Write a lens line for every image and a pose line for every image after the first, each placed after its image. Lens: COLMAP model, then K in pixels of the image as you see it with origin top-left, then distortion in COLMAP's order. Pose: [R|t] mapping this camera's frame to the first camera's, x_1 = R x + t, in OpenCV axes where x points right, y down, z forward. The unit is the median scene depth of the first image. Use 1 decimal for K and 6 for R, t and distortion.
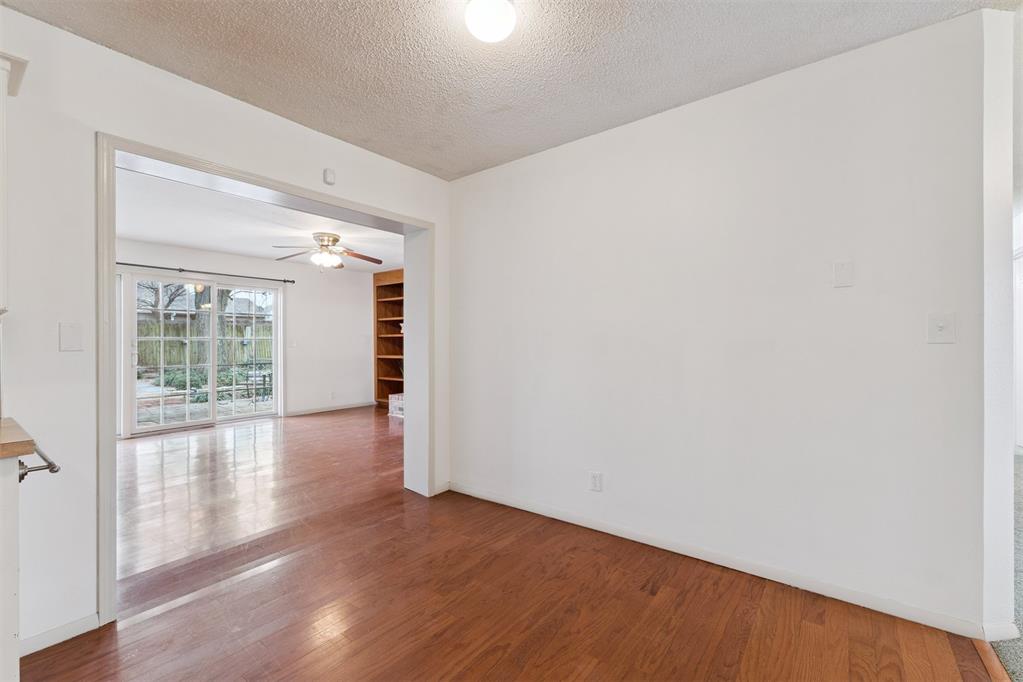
lens RADIAL K [[435.6, 0, 506.8], [0, 435.6, 336.8], [0, 0, 1]] dist [0.002264, 0.000594]
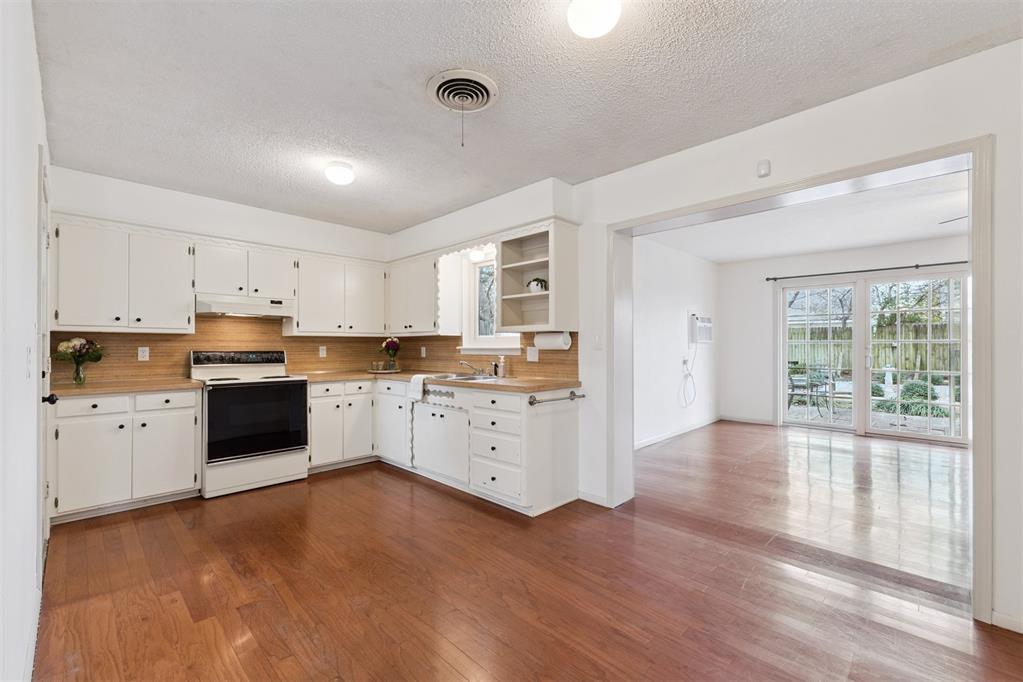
lens RADIAL K [[428.9, 0, 513.7], [0, 428.9, 342.7], [0, 0, 1]] dist [0.012597, 0.000009]
pose [[-0.131862, 0.000703, -0.991268, 0.224476], [0.008981, 0.999960, -0.000486, 0.000508], [0.991227, -0.008966, -0.131863, 0.232730]]
